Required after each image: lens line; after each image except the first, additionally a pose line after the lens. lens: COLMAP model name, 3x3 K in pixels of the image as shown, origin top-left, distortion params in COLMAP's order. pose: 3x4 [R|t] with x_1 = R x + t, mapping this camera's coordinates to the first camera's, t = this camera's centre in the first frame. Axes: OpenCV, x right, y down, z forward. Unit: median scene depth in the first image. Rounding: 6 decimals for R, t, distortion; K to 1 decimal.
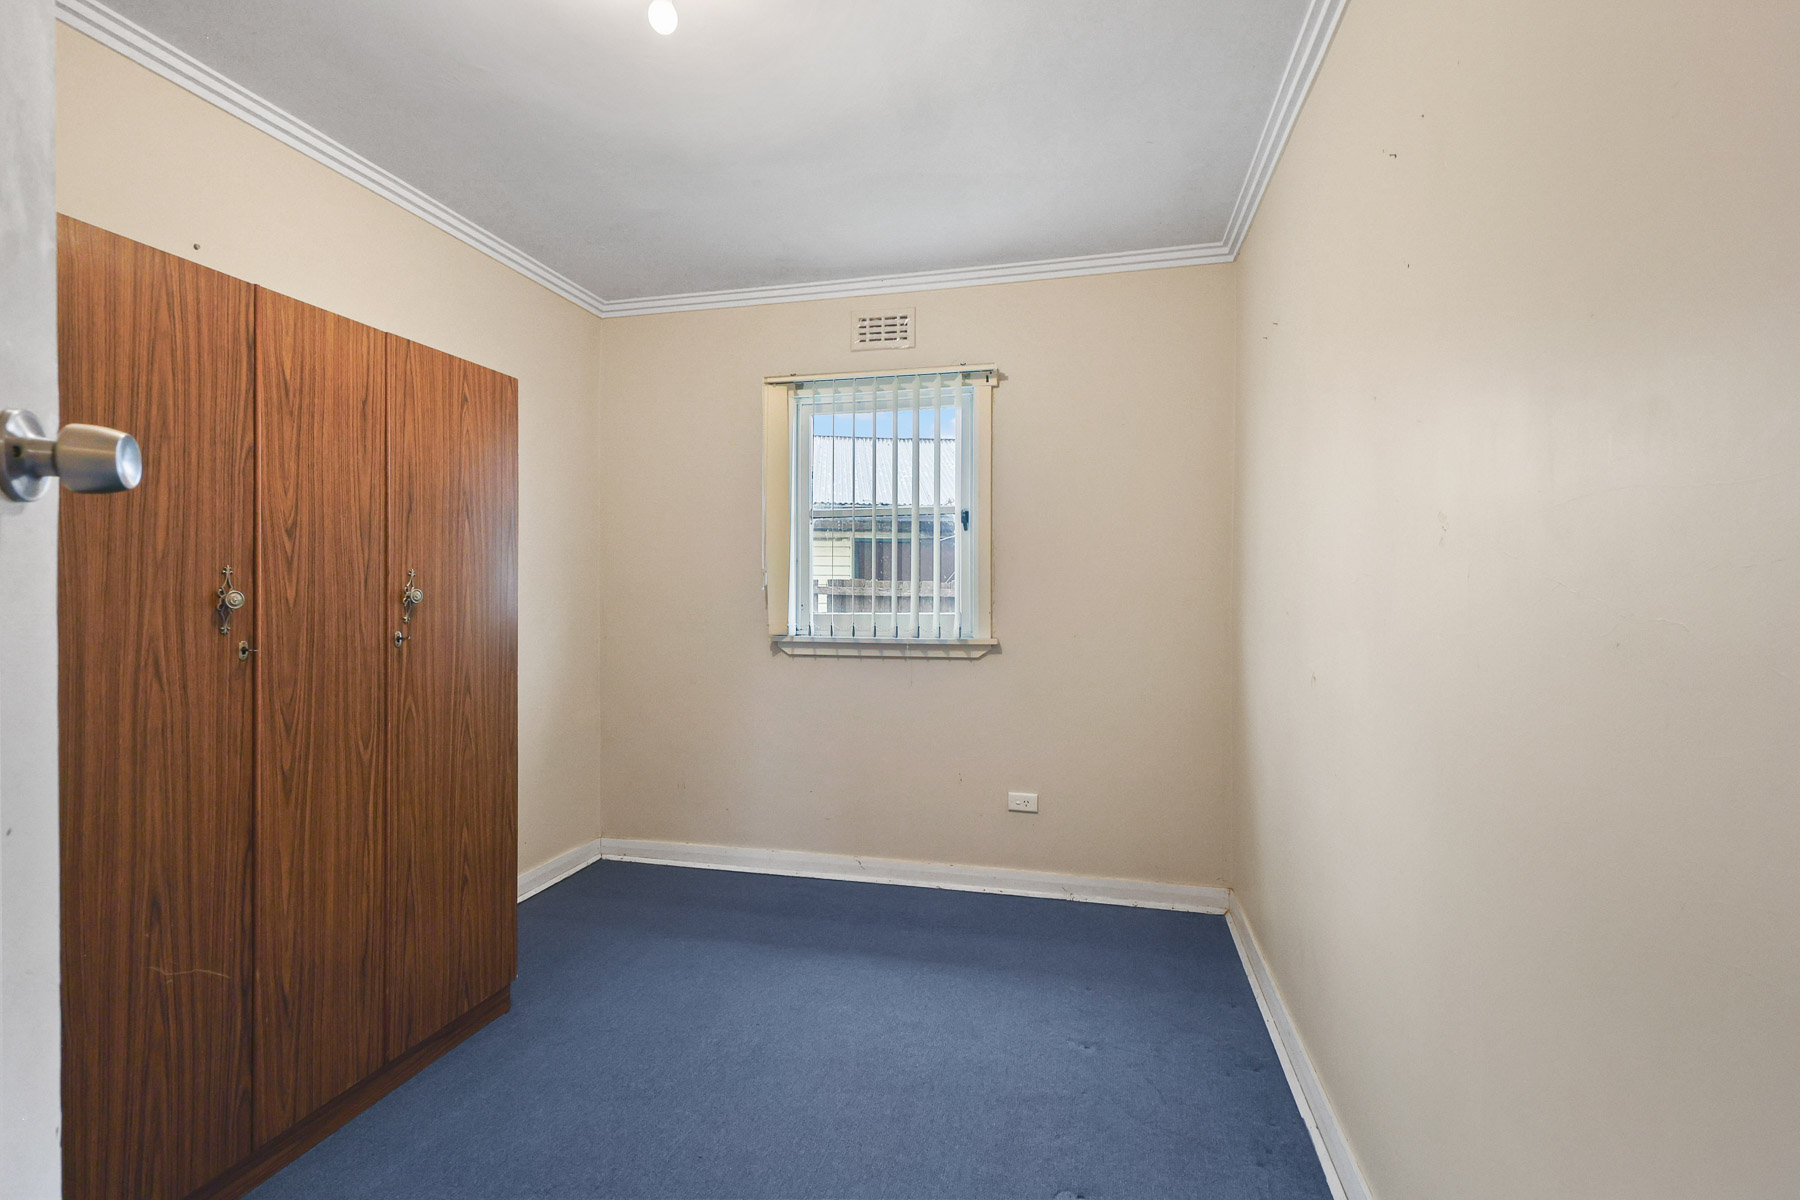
lens RADIAL K [[799.7, 0, 900.0], [0, 799.7, 600.0], [0, 0, 1]] dist [-0.000134, 0.000001]
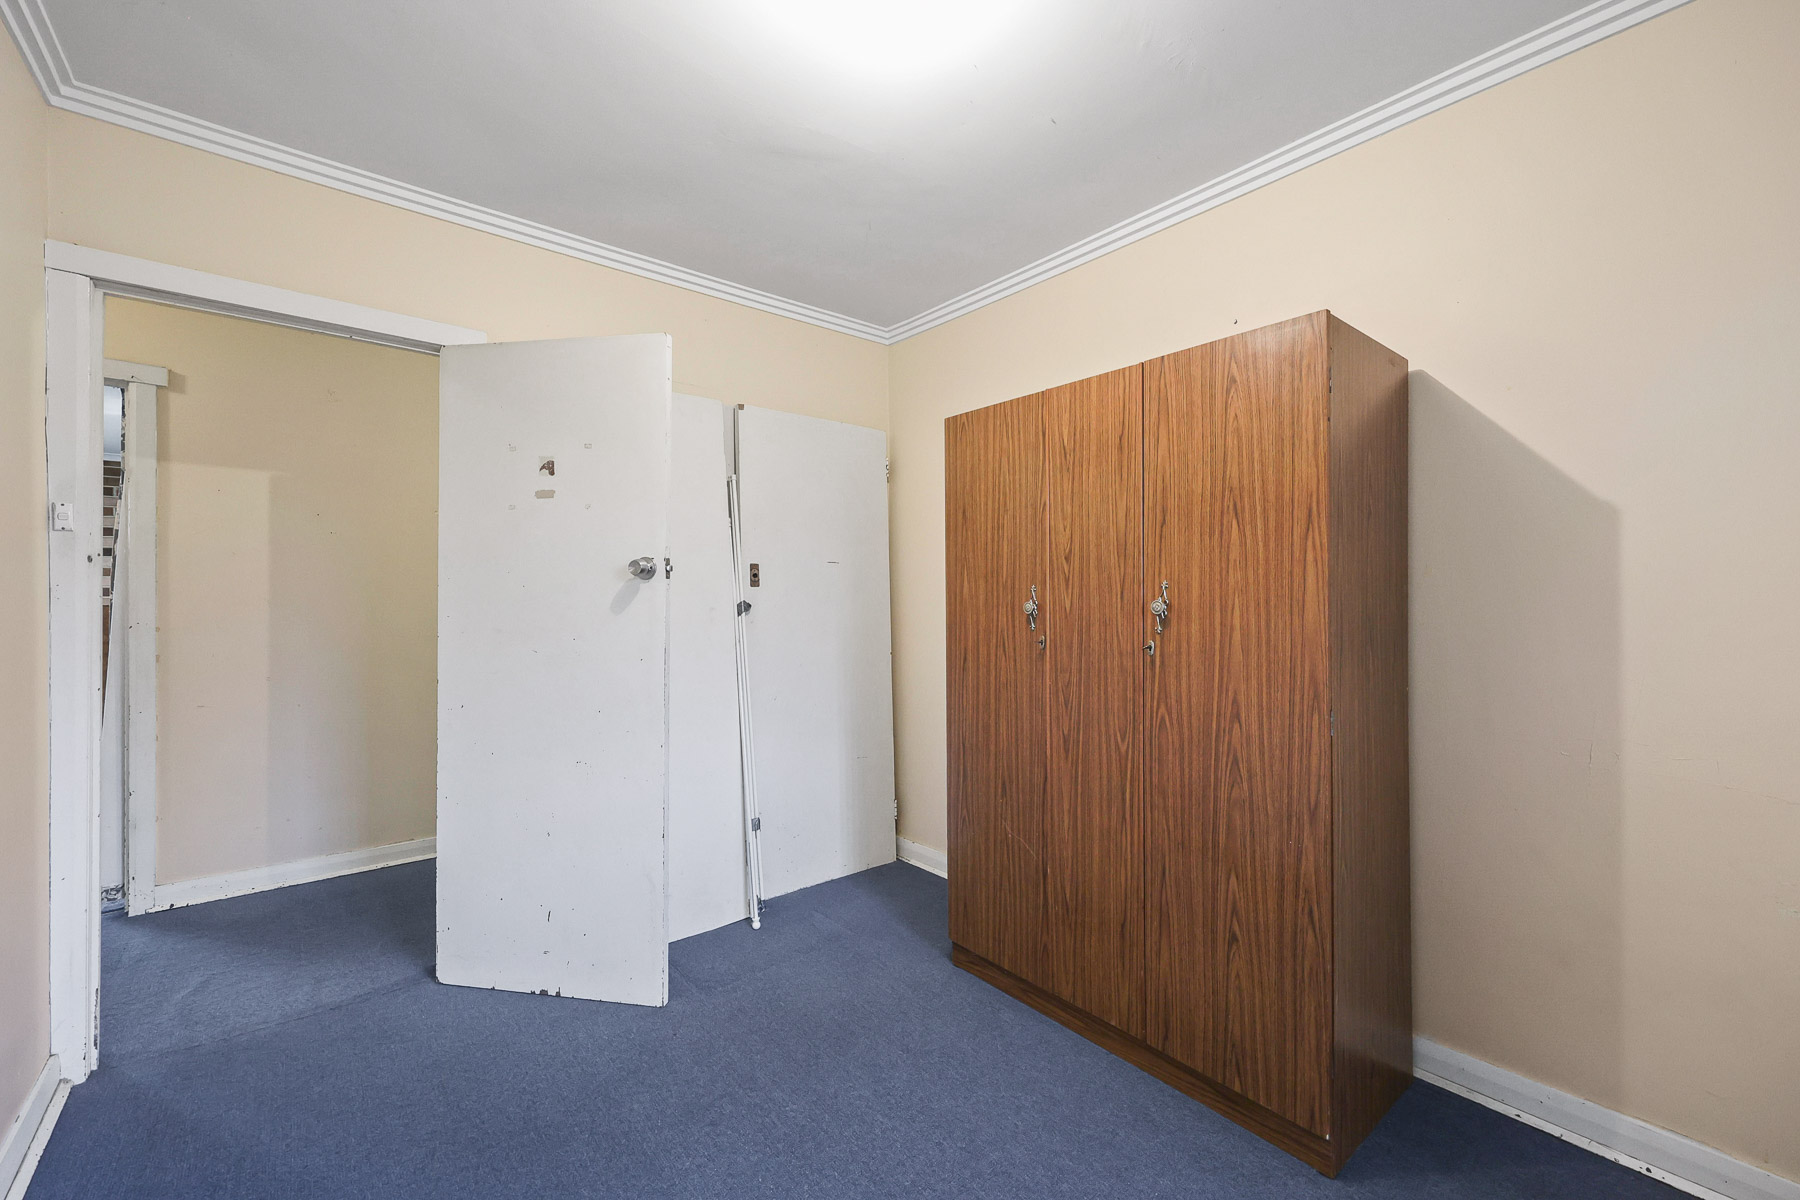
lens RADIAL K [[741.2, 0, 890.6], [0, 741.2, 590.9], [0, 0, 1]] dist [-0.001164, -0.000070]
pose [[-0.611094, -0.002119, -0.791555, 0.372074], [-0.001955, 0.999997, -0.001167, -0.025638], [0.791556, 0.000834, -0.611096, 1.399294]]
